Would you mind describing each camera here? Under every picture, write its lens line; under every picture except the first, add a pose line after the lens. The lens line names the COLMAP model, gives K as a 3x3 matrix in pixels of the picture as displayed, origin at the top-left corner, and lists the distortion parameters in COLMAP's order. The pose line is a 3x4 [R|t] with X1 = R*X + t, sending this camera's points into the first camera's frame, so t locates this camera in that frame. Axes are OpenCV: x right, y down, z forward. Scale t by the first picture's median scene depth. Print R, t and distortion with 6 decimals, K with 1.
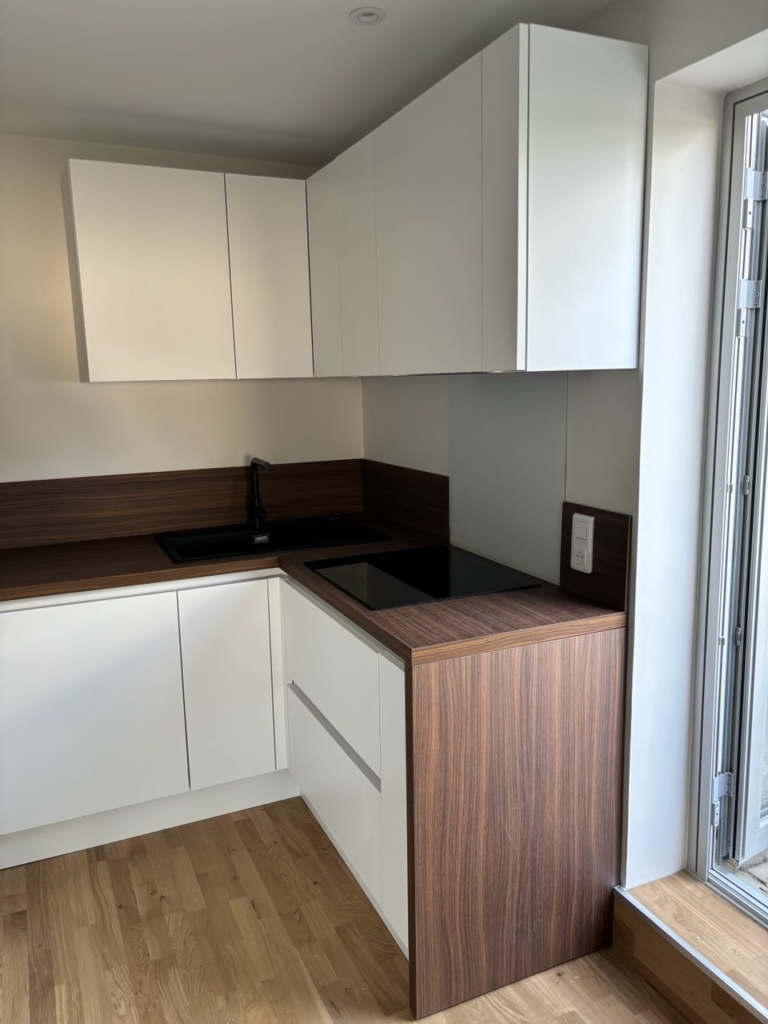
lens RADIAL K [[776.1, 0, 388.9], [0, 776.1, 512.0], [0, 0, 1]] dist [0.053808, -0.047393]
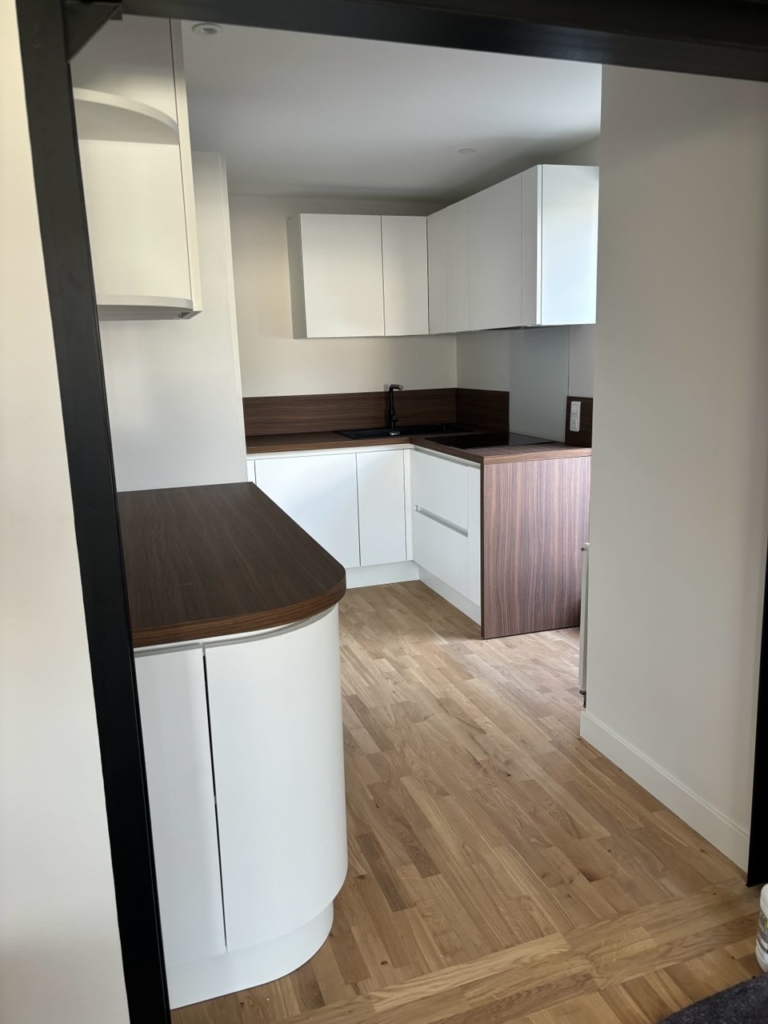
lens RADIAL K [[769.9, 0, 384.0], [0, 769.9, 512.0], [0, 0, 1]] dist [0.075130, -0.051024]
pose [[0.993790, 0.011579, -0.110667, -0.005969], [-0.007456, 0.999265, 0.037597, 0.209156], [0.111021, -0.036538, 0.993146, -0.964337]]
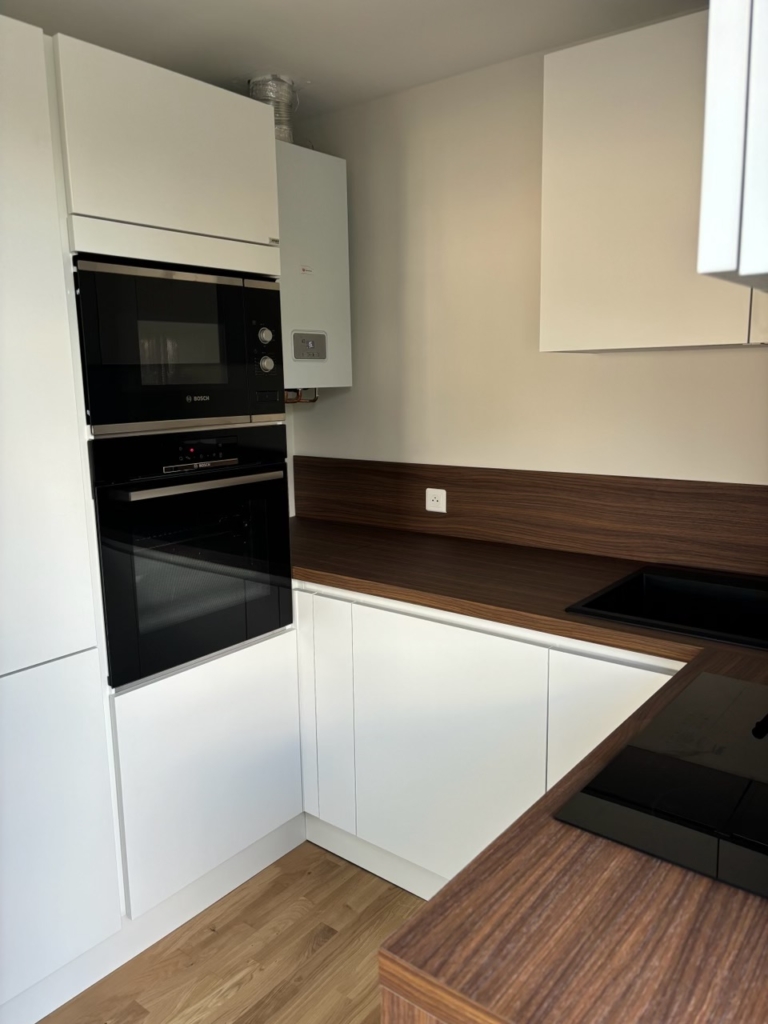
lens RADIAL K [[776.1, 0, 388.9], [0, 776.1, 512.0], [0, 0, 1]] dist [0.053808, -0.047393]
pose [[0.452977, 0.167669, -0.875613, 0.315956], [-0.146028, 0.982845, 0.112658, -0.095438], [0.879481, 0.076832, 0.469691, 0.654167]]
